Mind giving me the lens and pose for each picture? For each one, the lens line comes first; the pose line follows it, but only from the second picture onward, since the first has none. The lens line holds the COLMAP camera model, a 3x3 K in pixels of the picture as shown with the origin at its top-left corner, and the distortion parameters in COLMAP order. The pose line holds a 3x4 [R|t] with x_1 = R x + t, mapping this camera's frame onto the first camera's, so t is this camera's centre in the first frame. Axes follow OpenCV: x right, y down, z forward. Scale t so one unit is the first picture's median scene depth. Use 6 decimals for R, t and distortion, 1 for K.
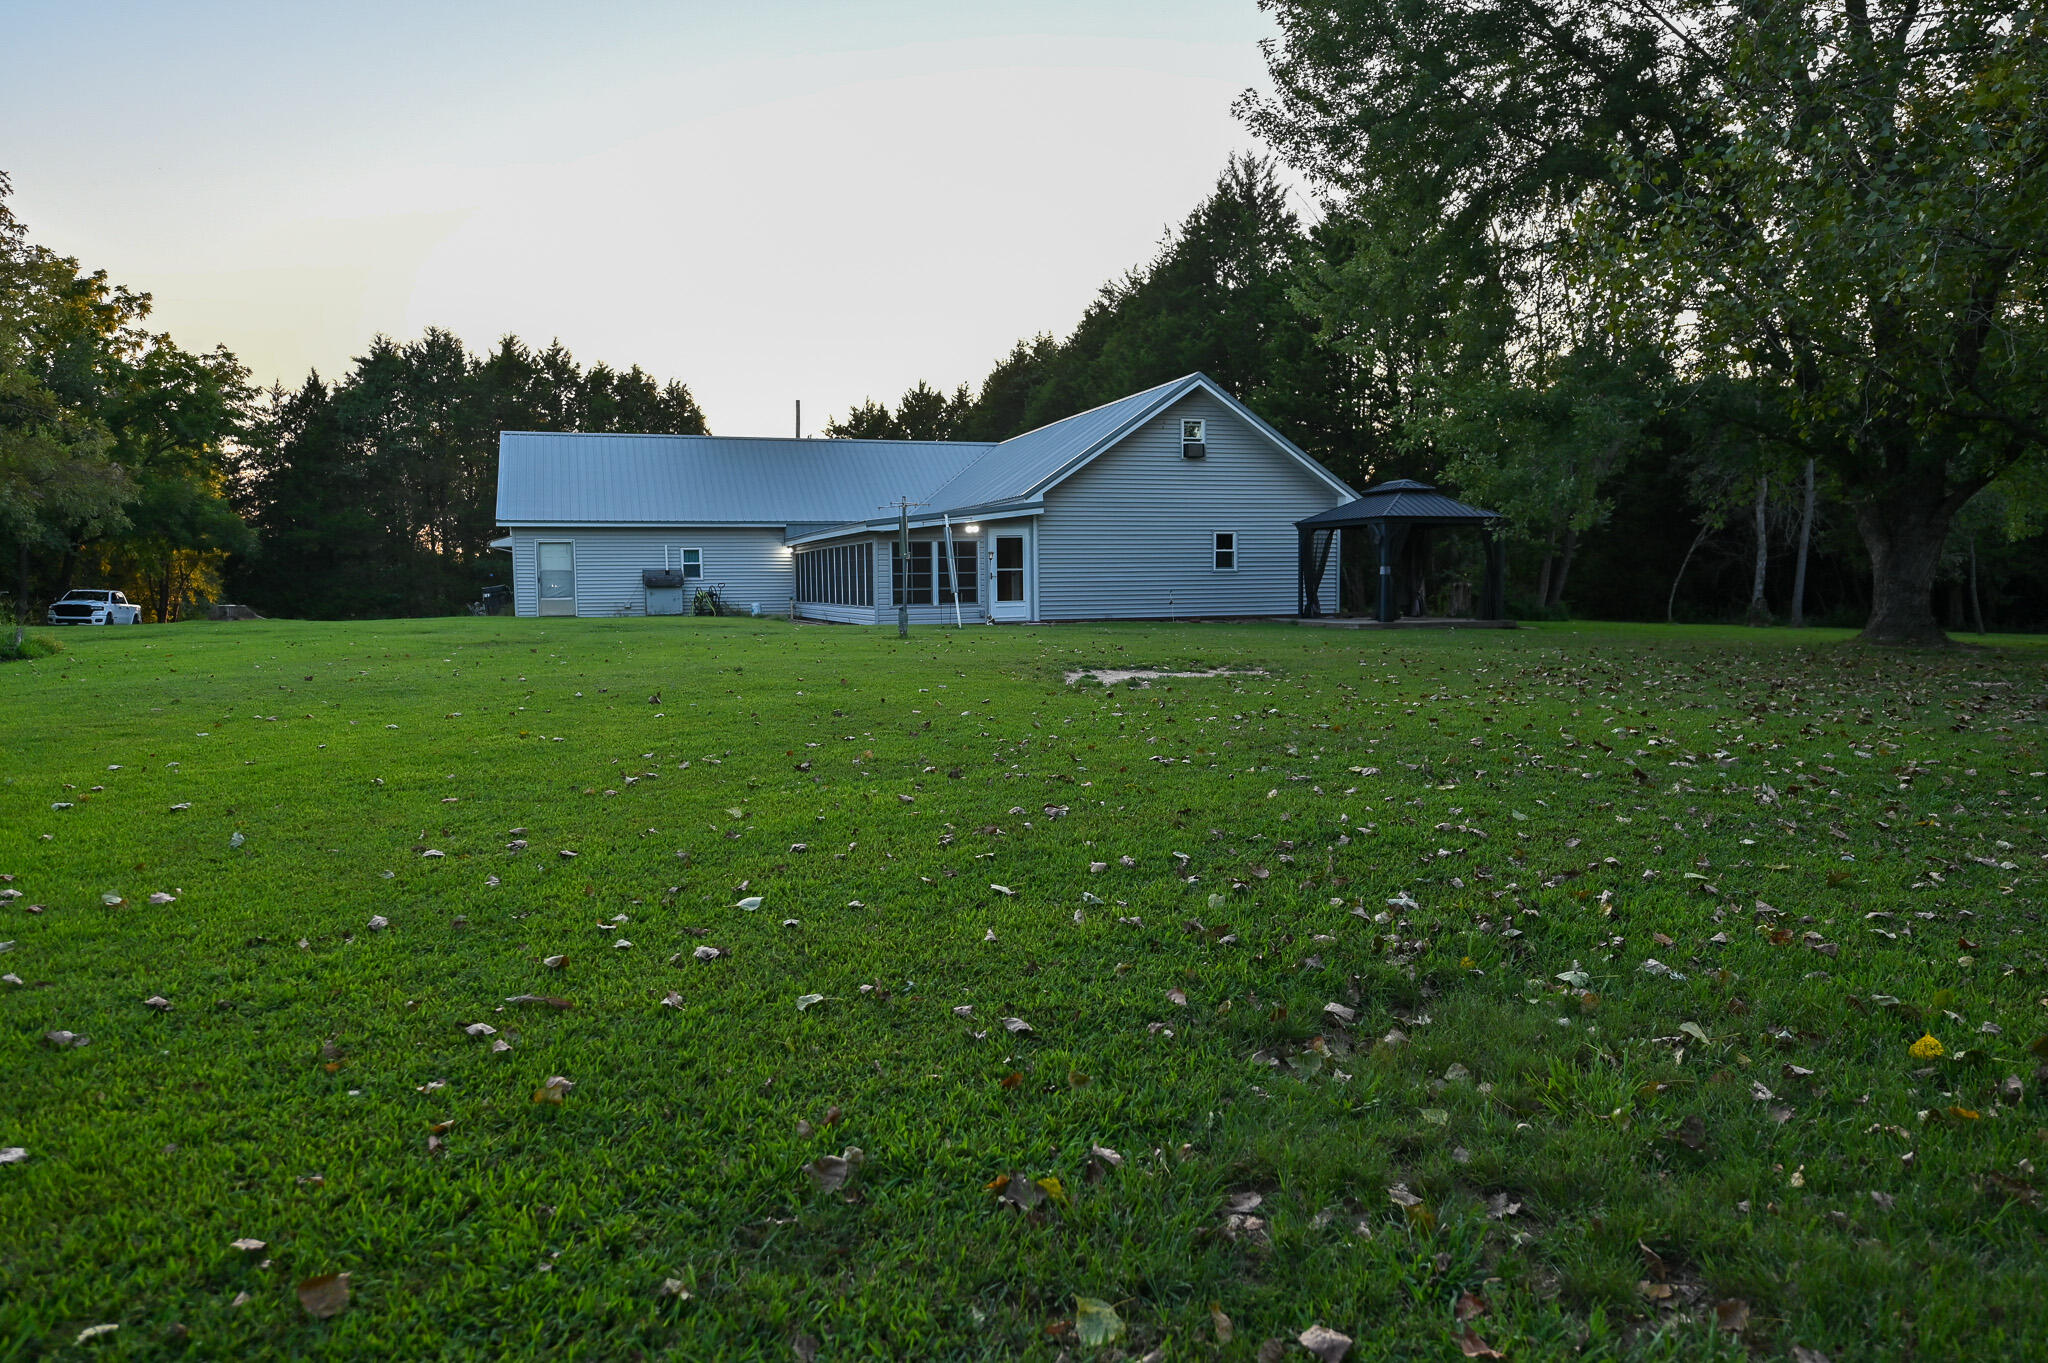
lens RADIAL K [[1360.4, 0, 1028.0], [0, 1360.4, 682.5], [0, 0, 1]] dist [-0.004248, 0.001457]
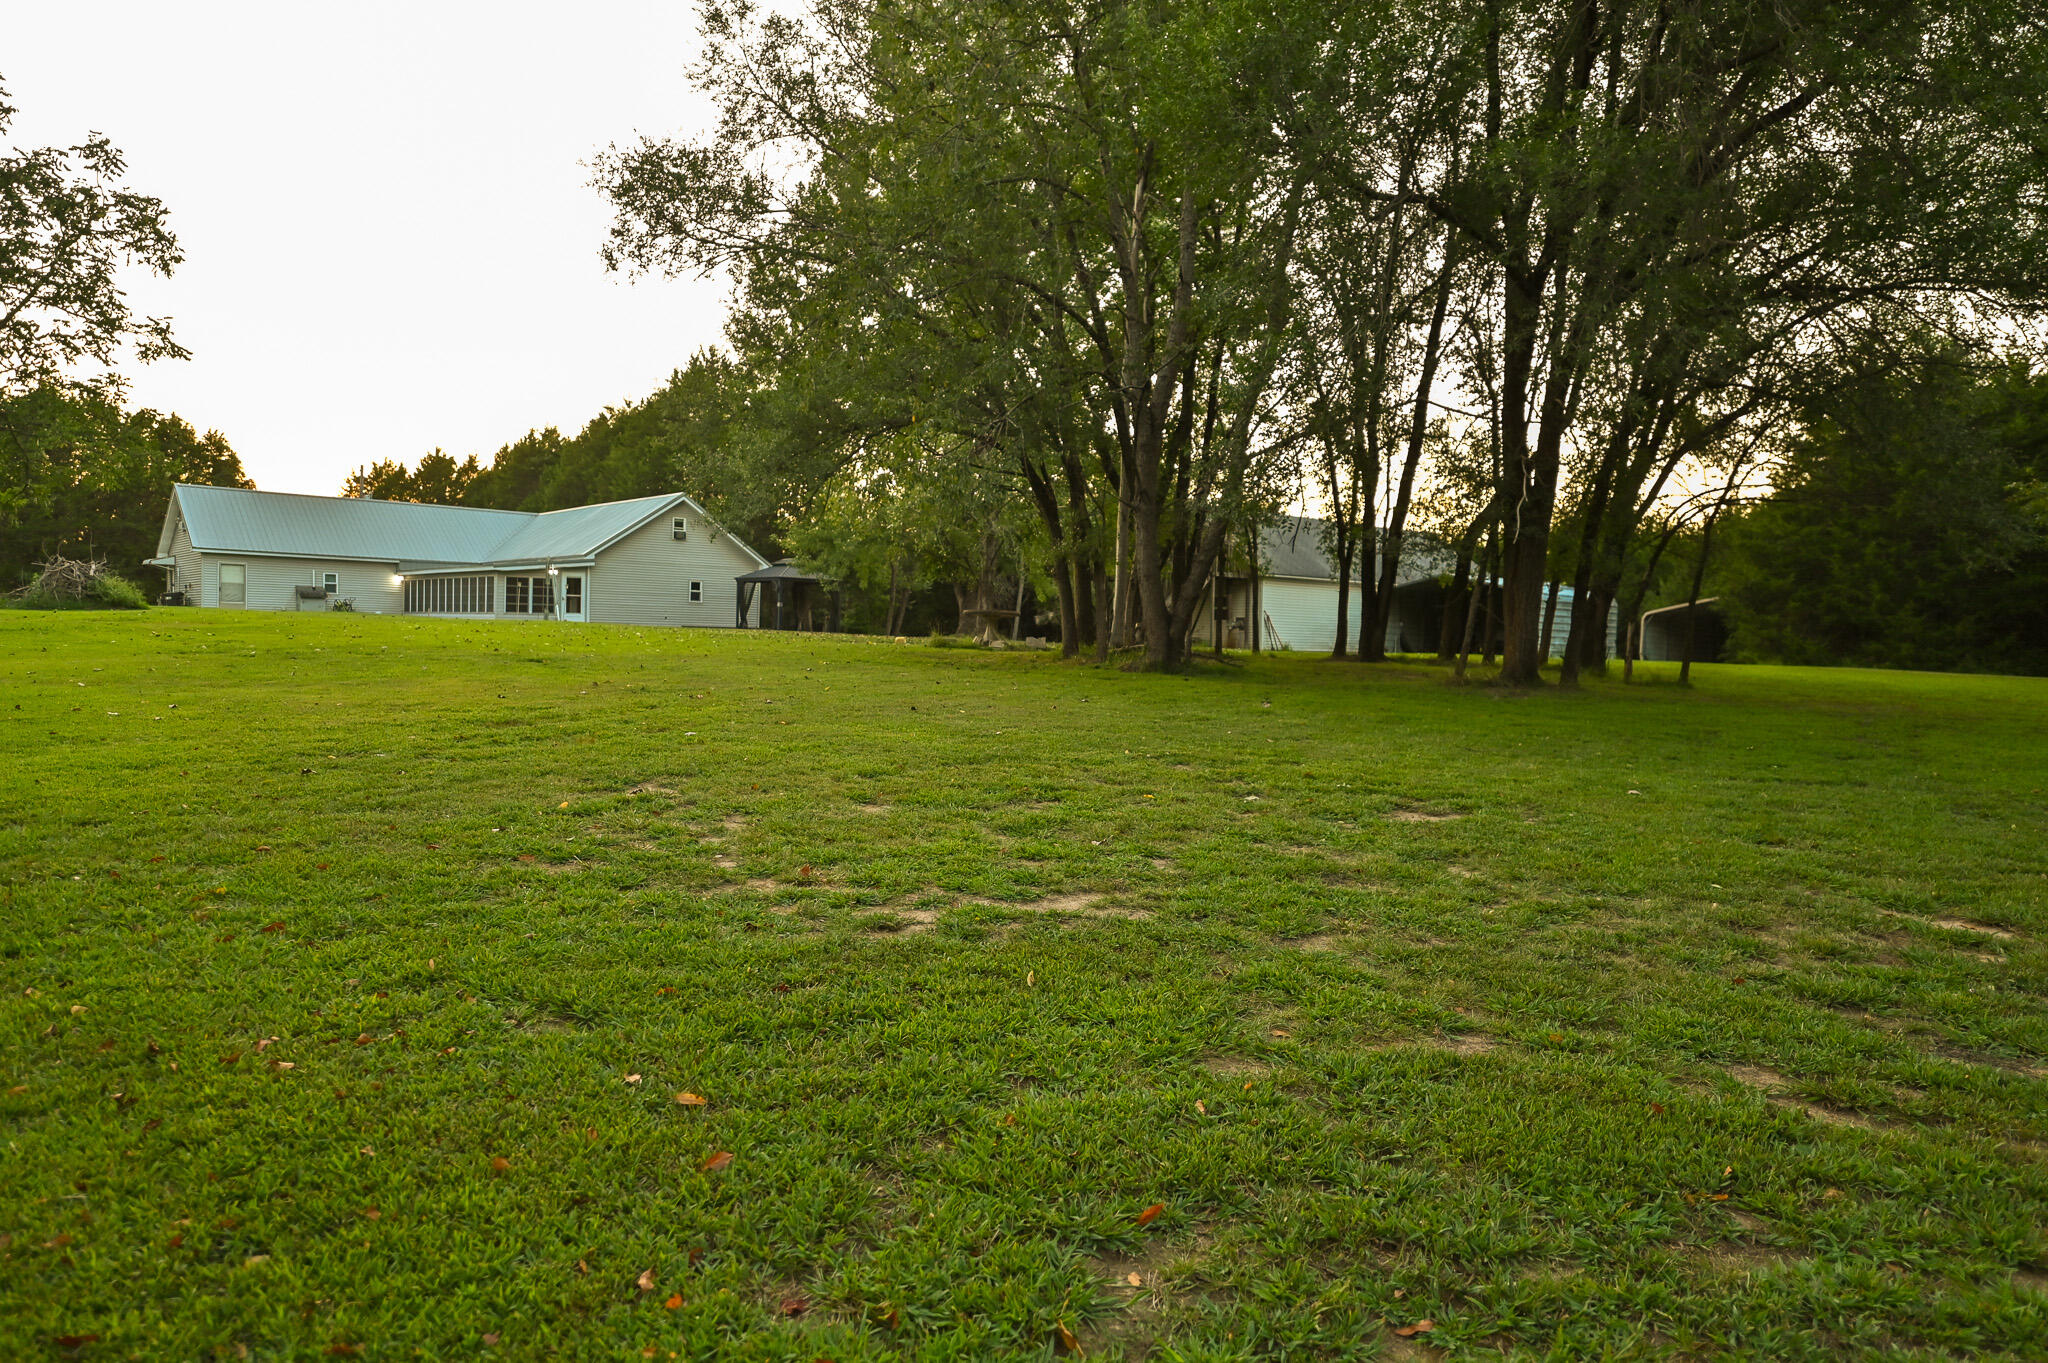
lens RADIAL K [[1360.4, 0, 1027.2], [0, 1360.4, 670.3], [0, 0, 1]] dist [-0.004248, 0.001457]
pose [[0.920904, 0.027325, 0.388830, -0.127603], [-0.008186, 0.998676, -0.050793, 0.082052], [-0.389702, 0.043592, 0.919909, -0.706522]]
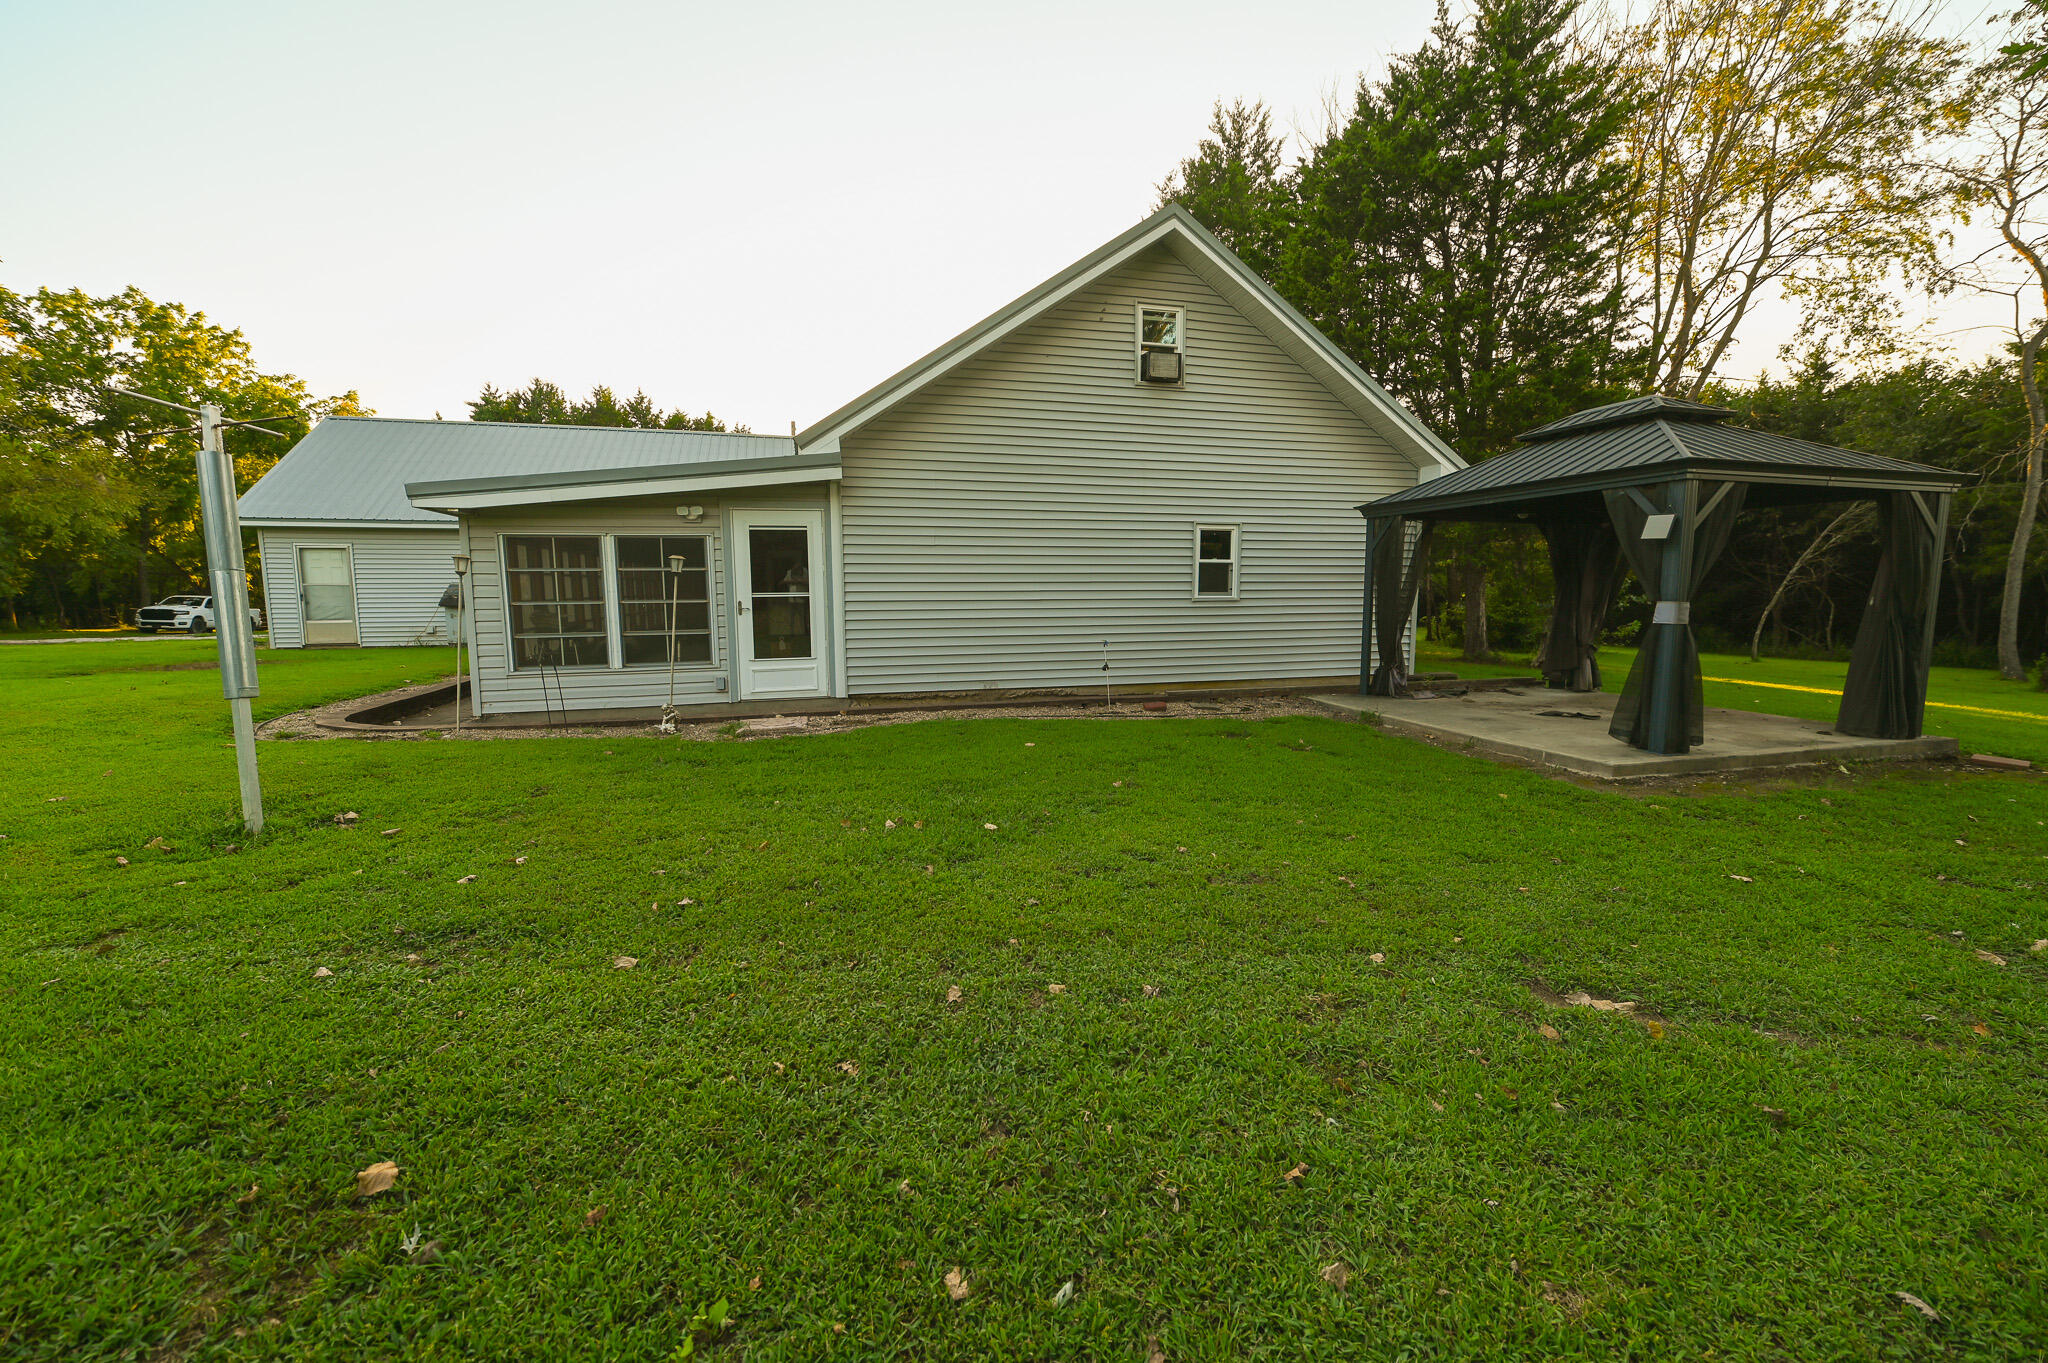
lens RADIAL K [[812.2, 0, 1024.0], [0, 812.2, 677.7], [0, 0, 1]] dist [-0.006160, -0.000361]
pose [[0.998423, 0.014956, -0.054107, 0.074883], [-0.013015, 0.999265, 0.036055, -0.052941], [0.054607, -0.035294, 0.997884, 0.580294]]
